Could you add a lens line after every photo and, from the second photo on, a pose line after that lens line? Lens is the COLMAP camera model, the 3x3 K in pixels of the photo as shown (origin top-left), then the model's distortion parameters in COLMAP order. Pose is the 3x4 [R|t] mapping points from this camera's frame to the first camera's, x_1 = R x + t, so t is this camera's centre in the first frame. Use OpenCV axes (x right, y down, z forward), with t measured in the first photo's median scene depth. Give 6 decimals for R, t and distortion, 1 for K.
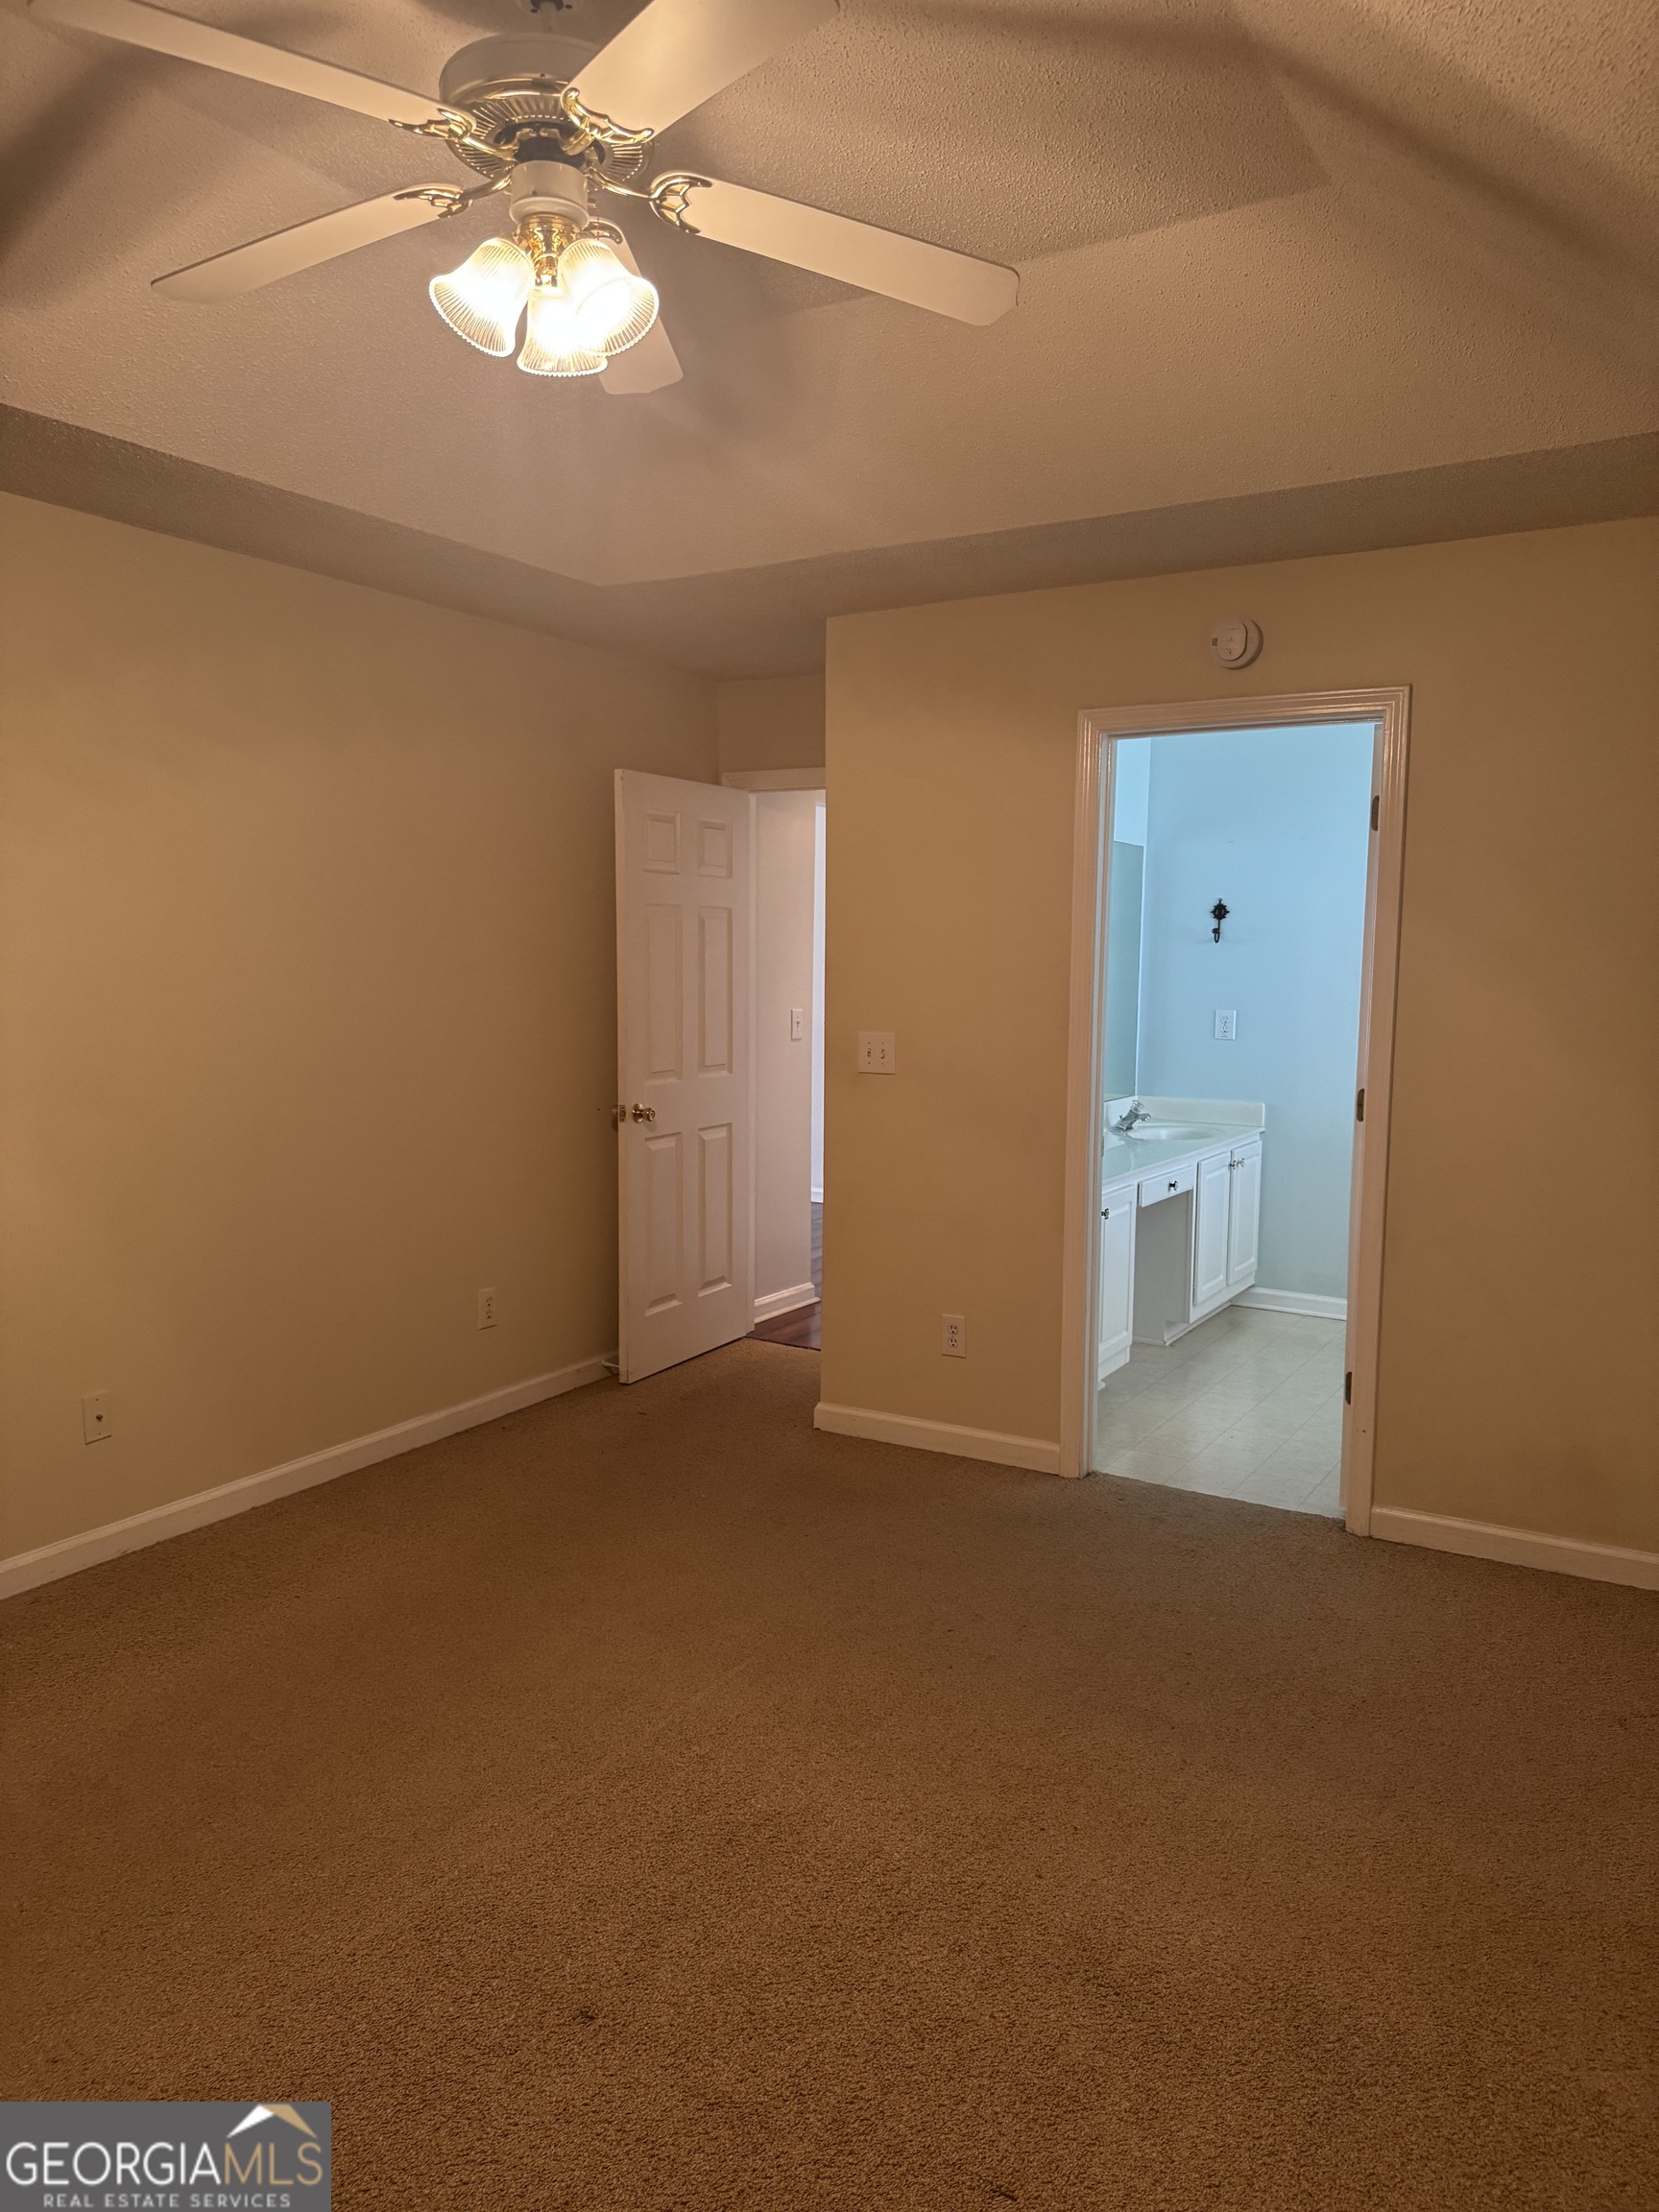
lens RADIAL K [[1513.2, 0, 829.5], [0, 1513.2, 1106.0], [0, 0, 1]] dist [0.004307, -0.000608]
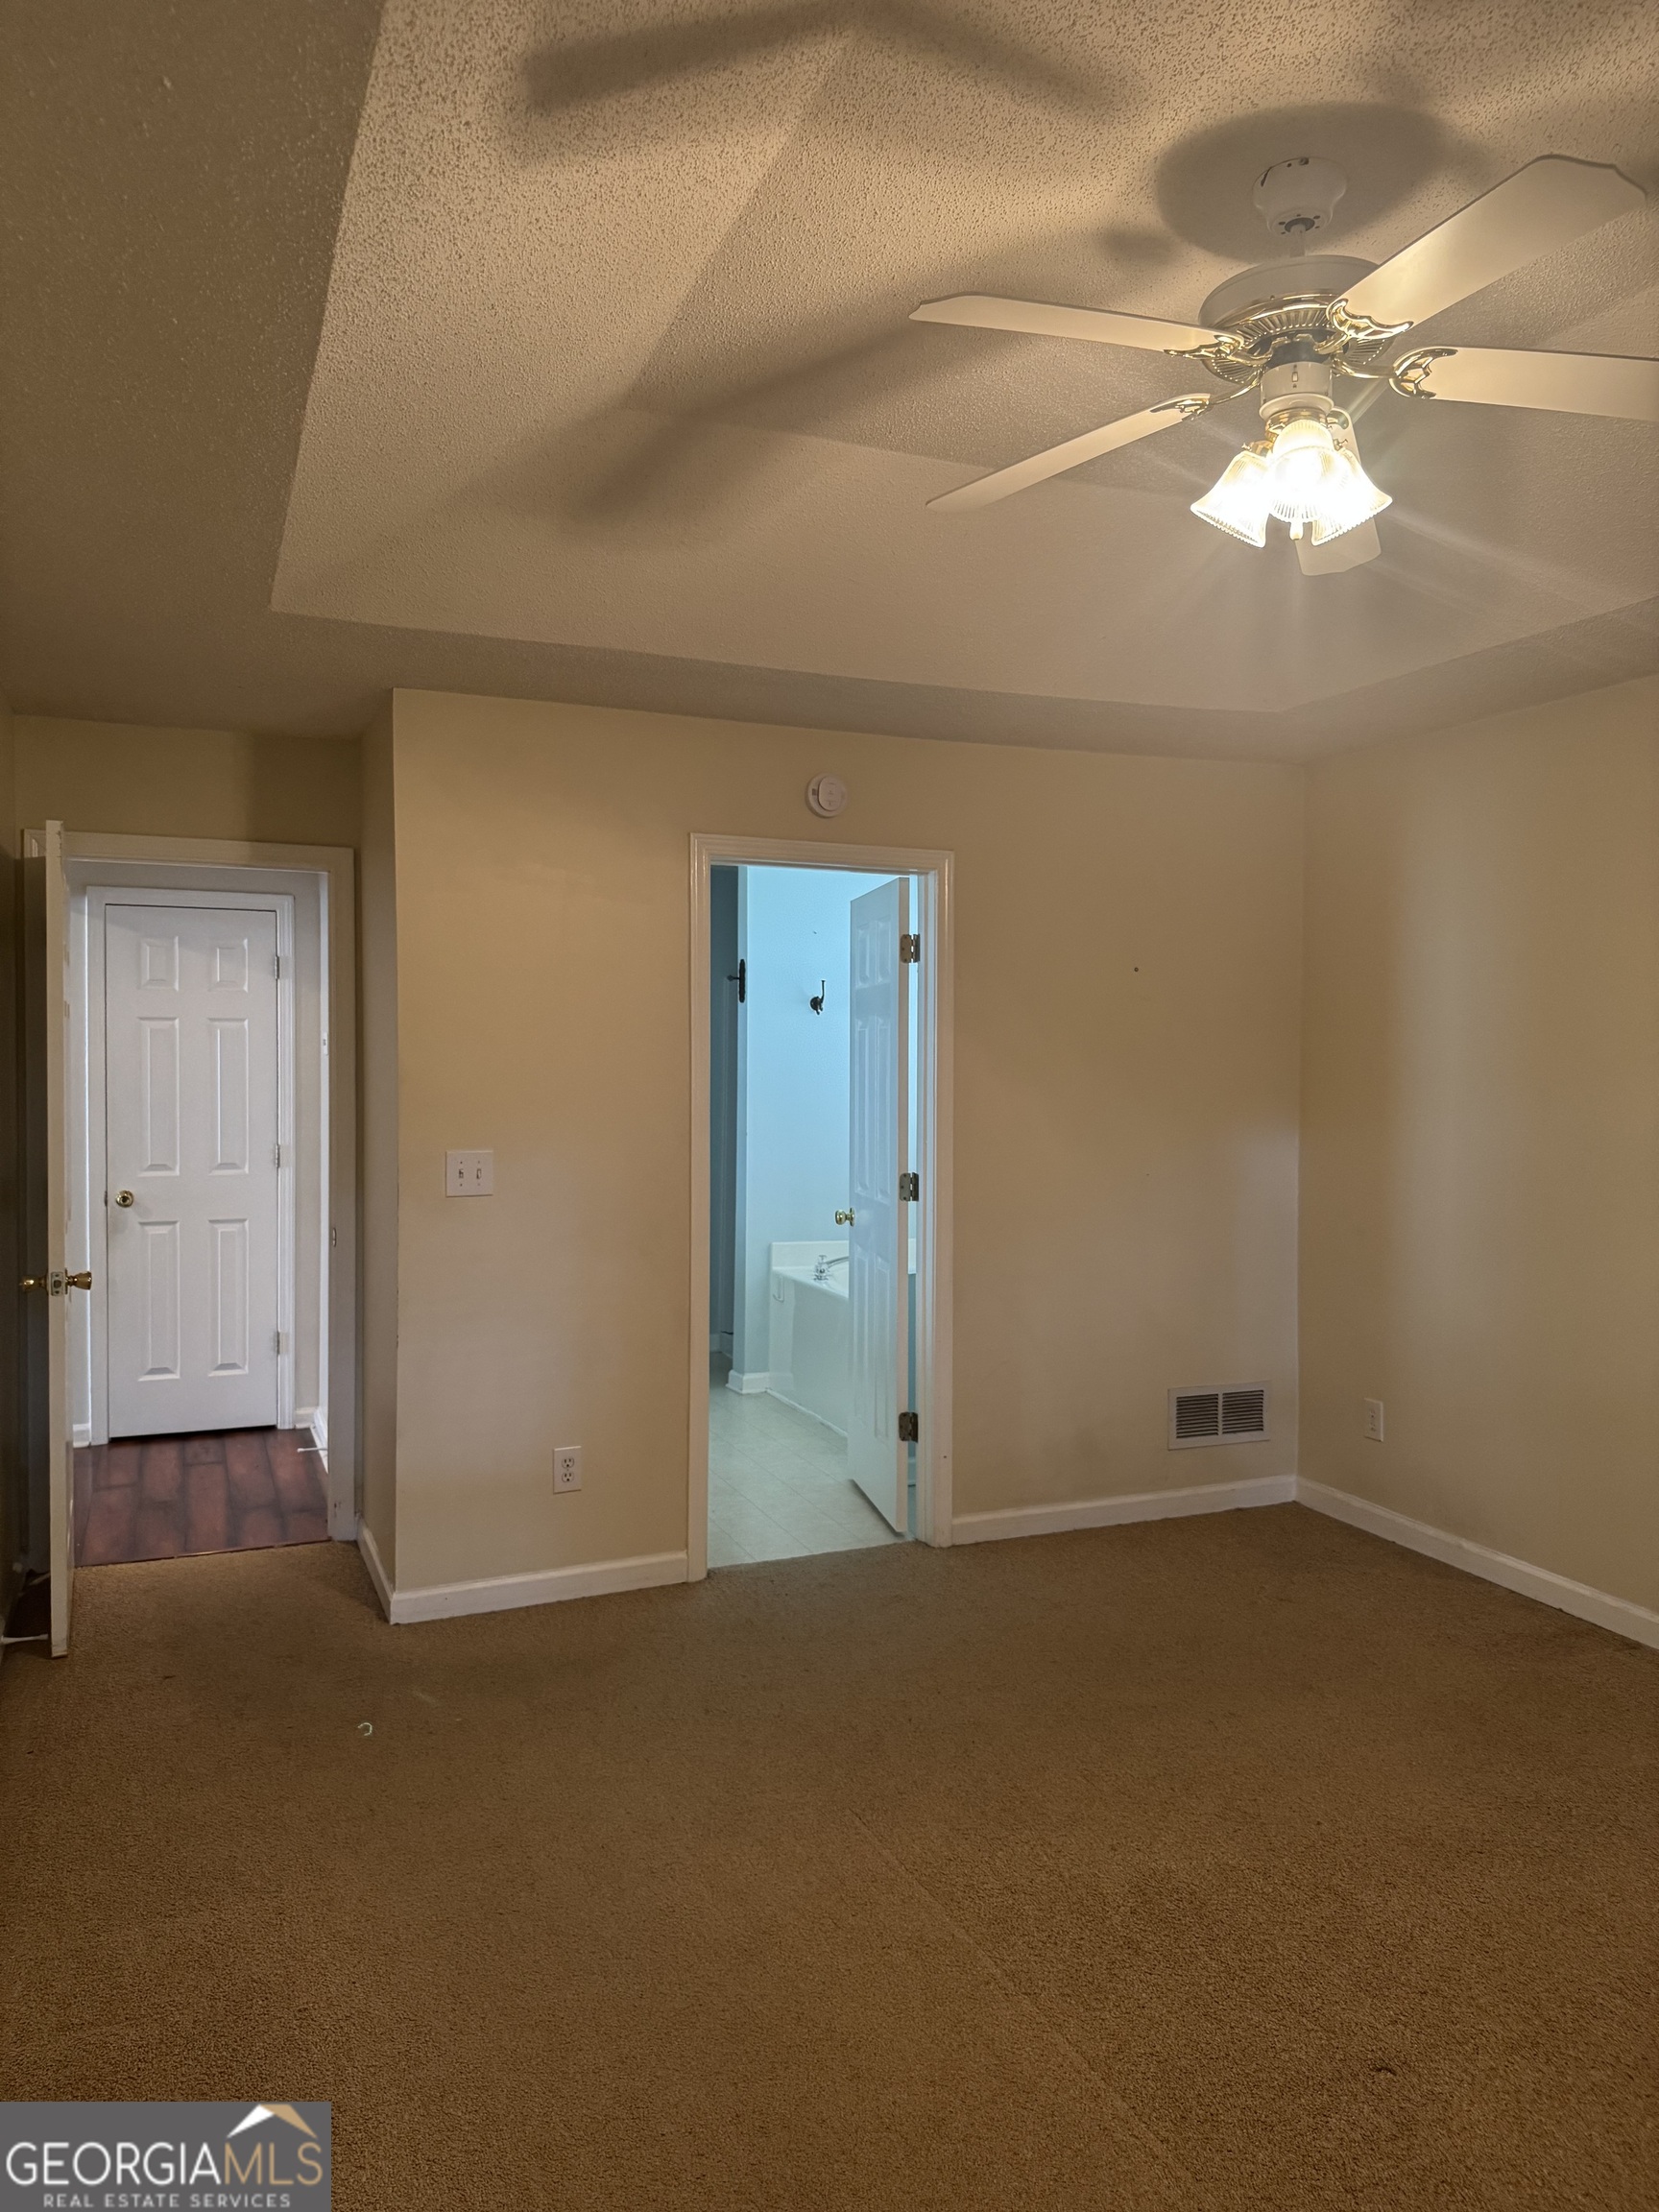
lens RADIAL K [[1513.2, 0, 829.5], [0, 1513.2, 1106.0], [0, 0, 1]] dist [0.004307, -0.000608]
pose [[0.575192, -0.026216, 0.817598, -0.583219], [0.079483, 0.996548, -0.023964, -0.036687], [-0.814148, 0.078769, 0.575290, 0.313582]]
